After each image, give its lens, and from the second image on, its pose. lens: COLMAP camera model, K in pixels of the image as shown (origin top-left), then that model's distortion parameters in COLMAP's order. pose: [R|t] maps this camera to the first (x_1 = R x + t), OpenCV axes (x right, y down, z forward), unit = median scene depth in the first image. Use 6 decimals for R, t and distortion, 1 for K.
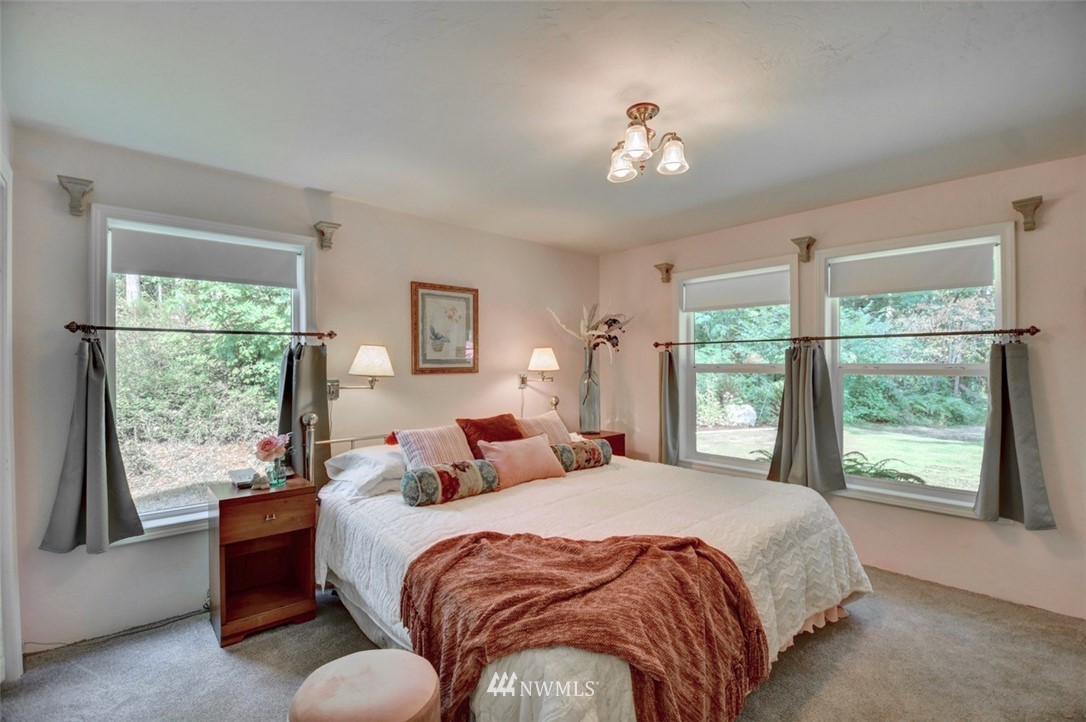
lens RADIAL K [[490.1, 0, 550.4], [0, 490.1, 361.1], [0, 0, 1]] dist [-0.027981, -0.003406]
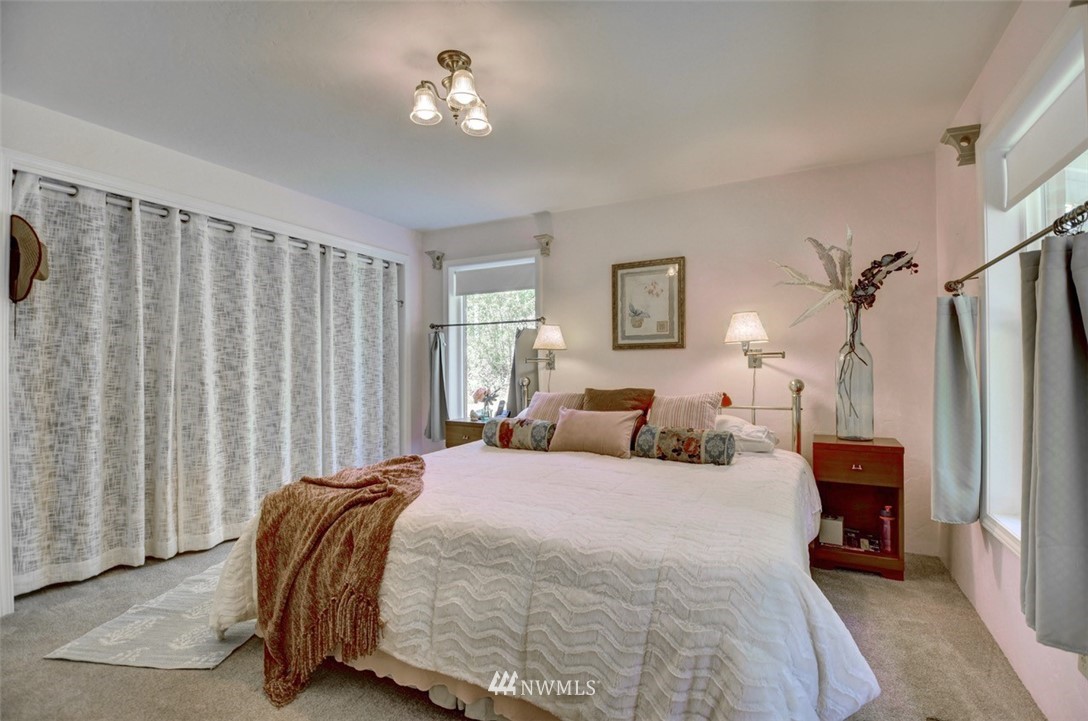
lens RADIAL K [[491.0, 0, 549.0], [0, 491.0, 364.0], [0, 0, 1]] dist [-0.027981, -0.003406]
pose [[0.310919, -0.006610, -0.950413, 0.703280], [0.001441, 0.999978, -0.006483, 0.064300], [0.950435, 0.000646, 0.310922, 0.522324]]
